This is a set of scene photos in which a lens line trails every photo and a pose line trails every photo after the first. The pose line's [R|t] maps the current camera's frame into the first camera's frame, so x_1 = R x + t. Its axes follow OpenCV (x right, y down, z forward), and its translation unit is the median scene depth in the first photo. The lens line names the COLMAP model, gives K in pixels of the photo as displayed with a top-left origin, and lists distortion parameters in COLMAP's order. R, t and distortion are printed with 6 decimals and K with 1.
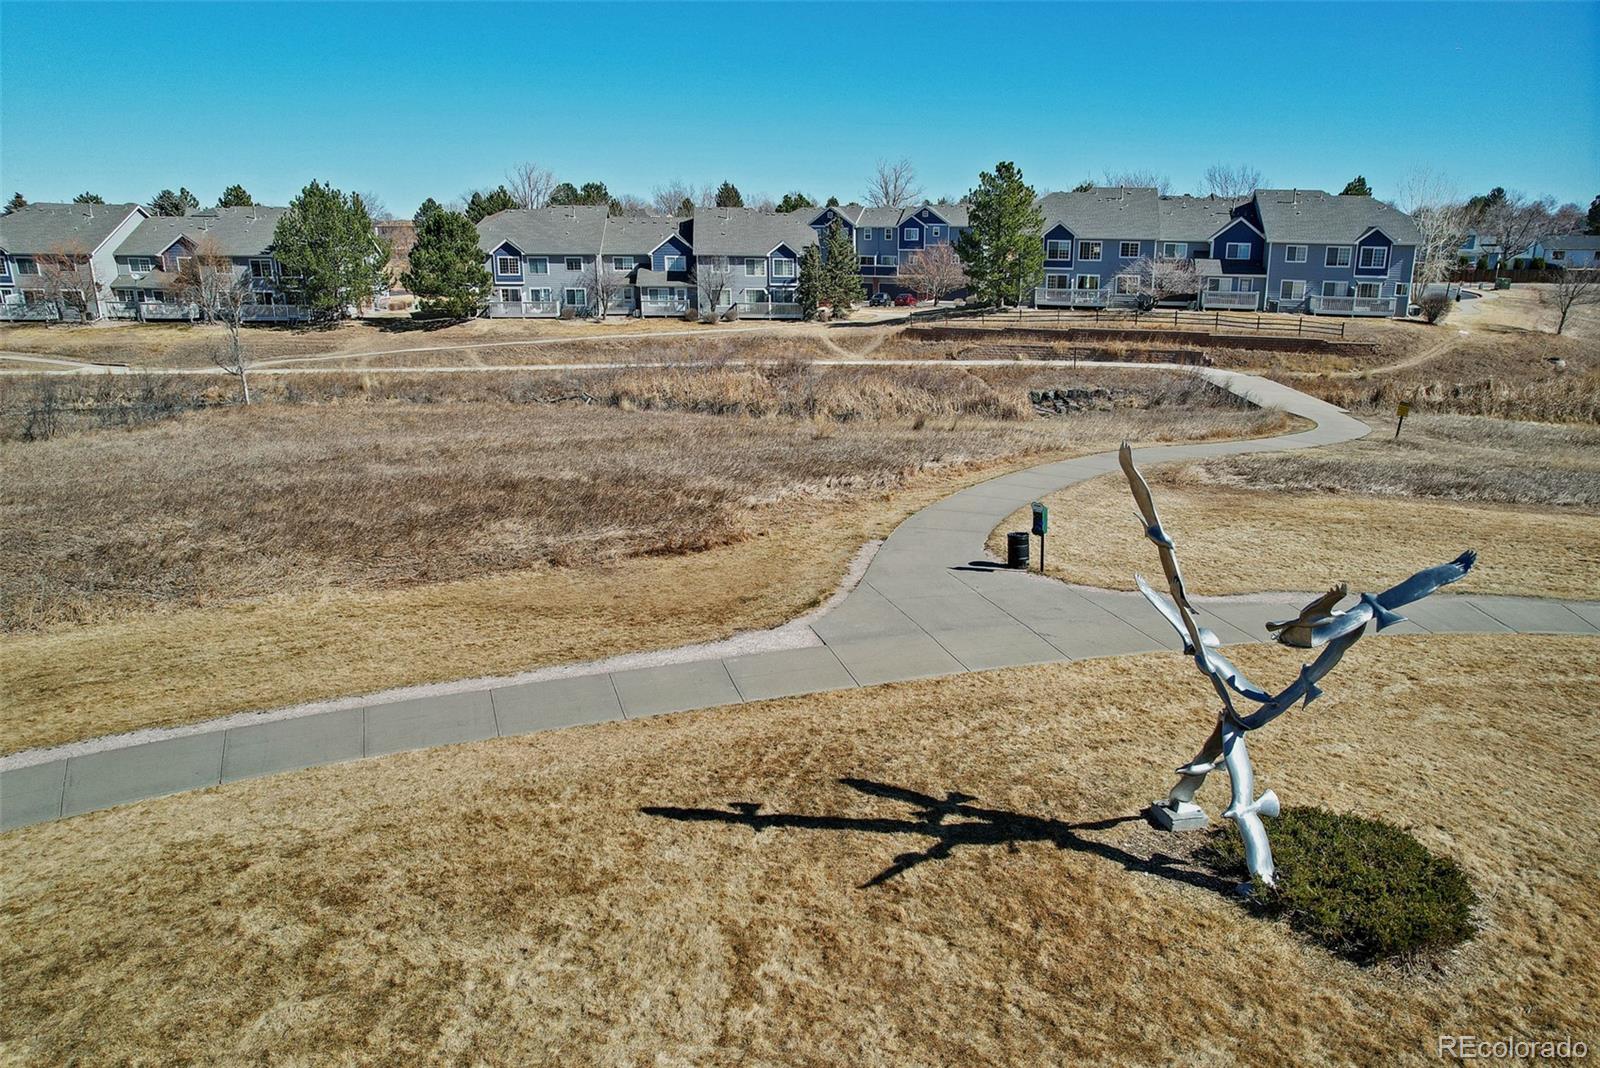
lens RADIAL K [[1037.1, 0, 800.0], [0, 1037.1, 534.0], [0, 0, 1]] dist [-0.067209, 0.053902]
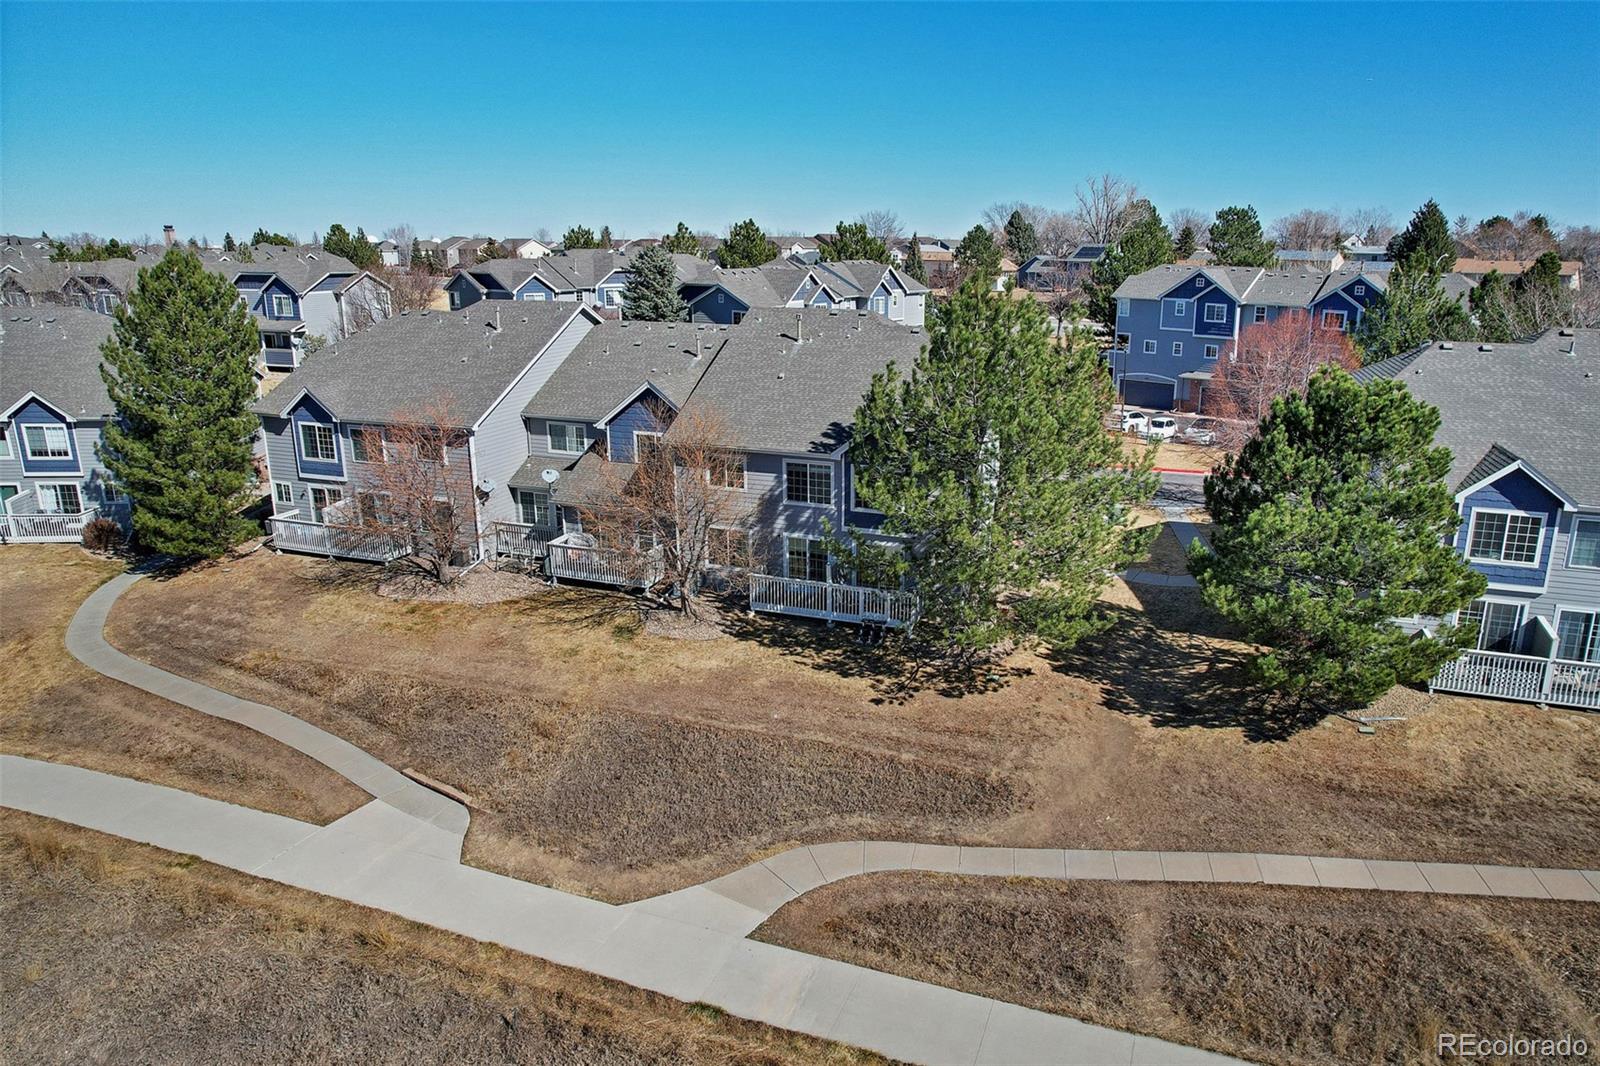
lens RADIAL K [[1037.1, 0, 800.0], [0, 1037.1, 533.0], [0, 0, 1]] dist [-0.067209, 0.053902]
pose [[0.911344, 0.104037, -0.398282, -0.365403], [-0.105390, 0.994258, 0.018563, -0.248381], [0.397926, 0.025057, 0.917075, 0.621402]]
